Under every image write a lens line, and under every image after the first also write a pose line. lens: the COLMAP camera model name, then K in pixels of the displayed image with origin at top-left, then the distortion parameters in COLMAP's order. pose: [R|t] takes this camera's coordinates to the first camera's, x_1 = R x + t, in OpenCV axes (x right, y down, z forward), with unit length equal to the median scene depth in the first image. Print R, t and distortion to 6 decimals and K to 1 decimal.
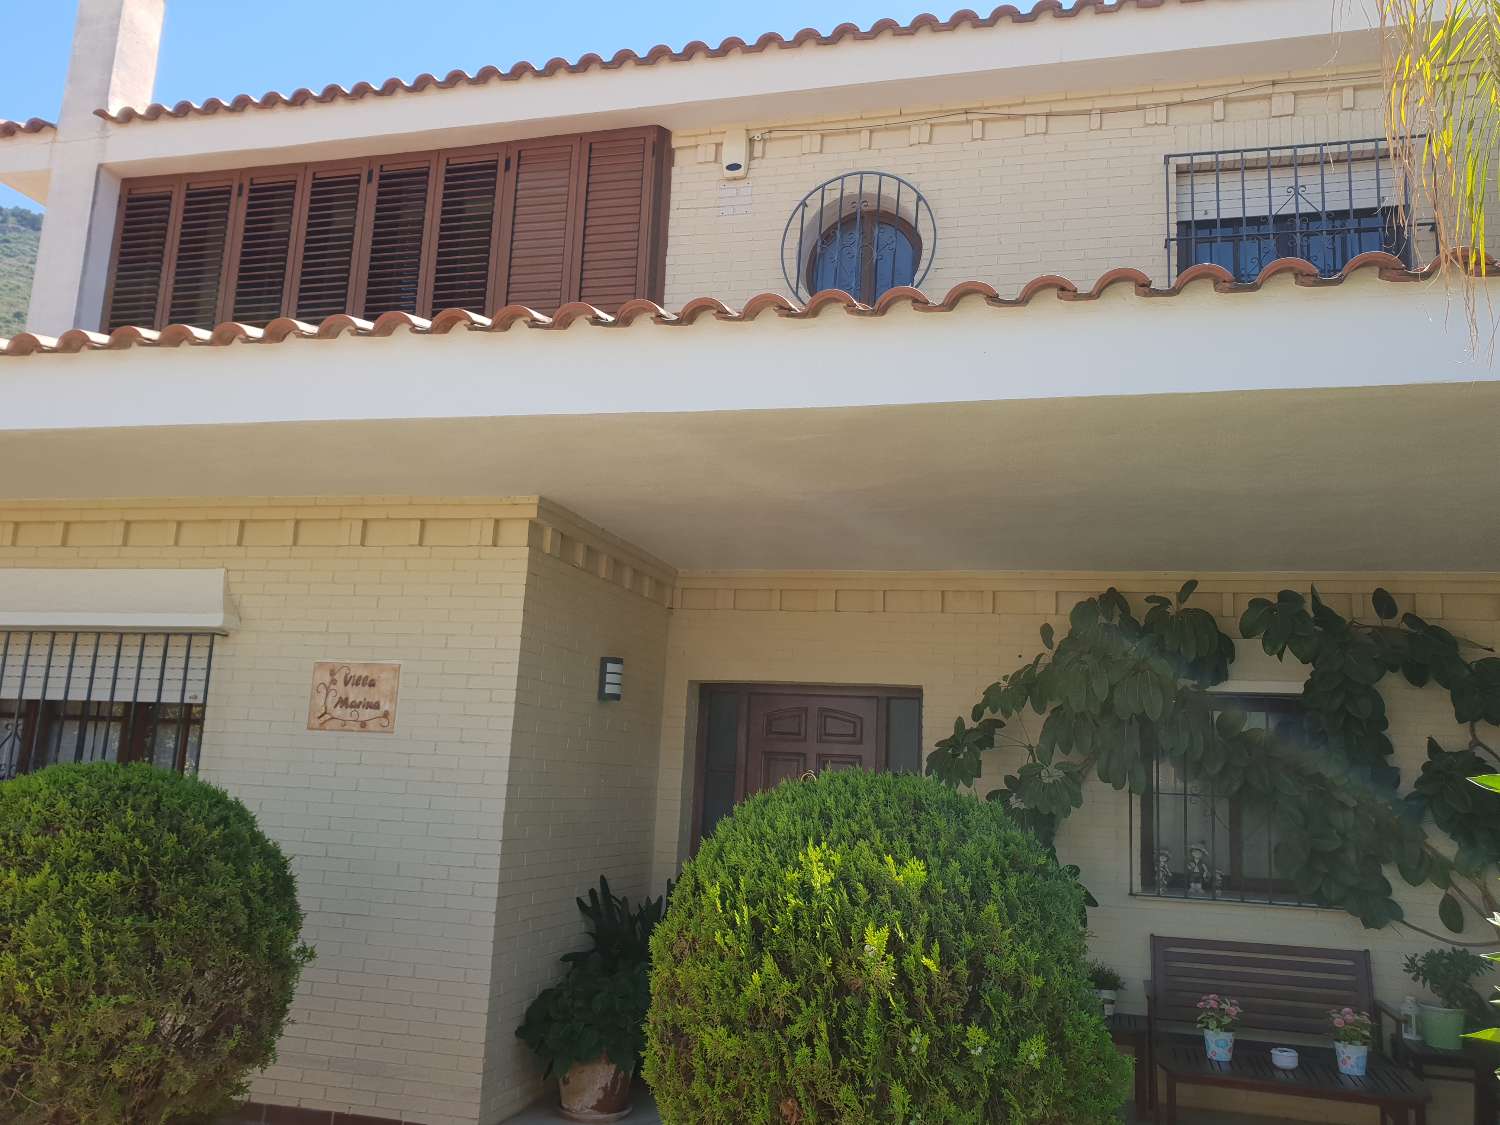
lens RADIAL K [[1277.4, 0, 753.6], [0, 1277.4, 541.1], [0, 0, 1]] dist [0.014486, 0.011906]
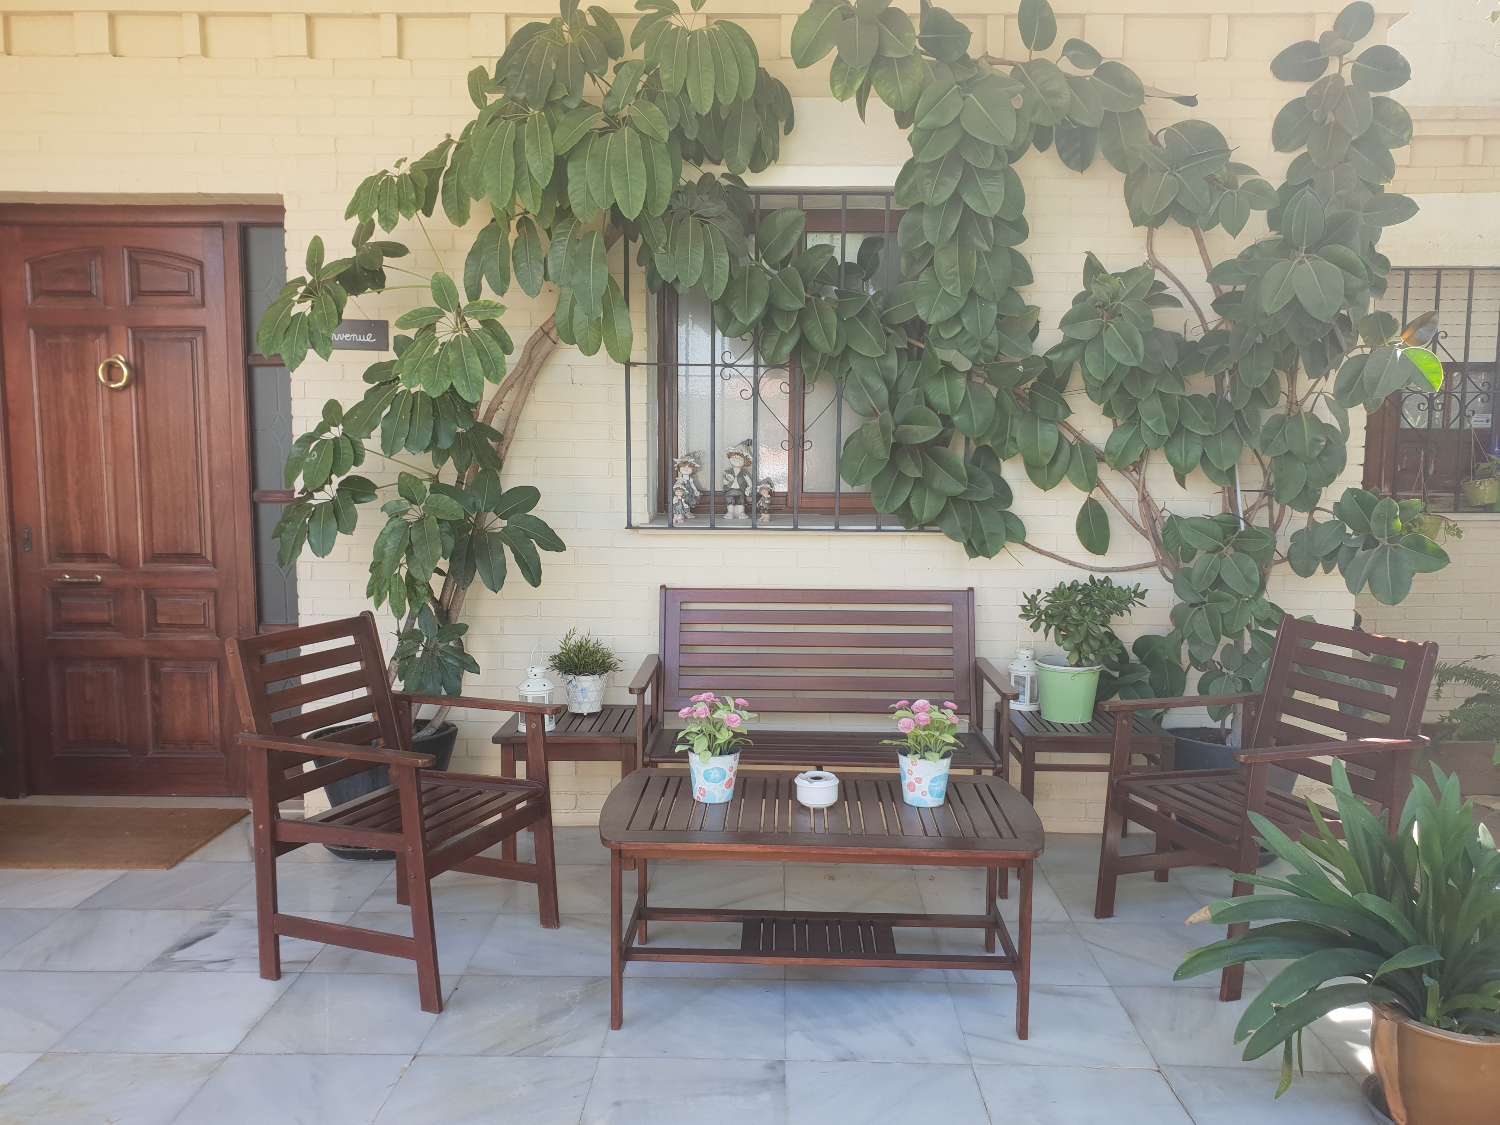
lens RADIAL K [[1209.5, 0, 750.0], [0, 1209.5, 562.5], [0, 0, 1]] dist [0.154489, -0.366114]
pose [[0.973165, -0.065031, 0.220726, 0.230001], [-0.002534, 0.956147, 0.292877, 0.123186], [-0.230093, -0.285577, 0.930324, 0.449184]]
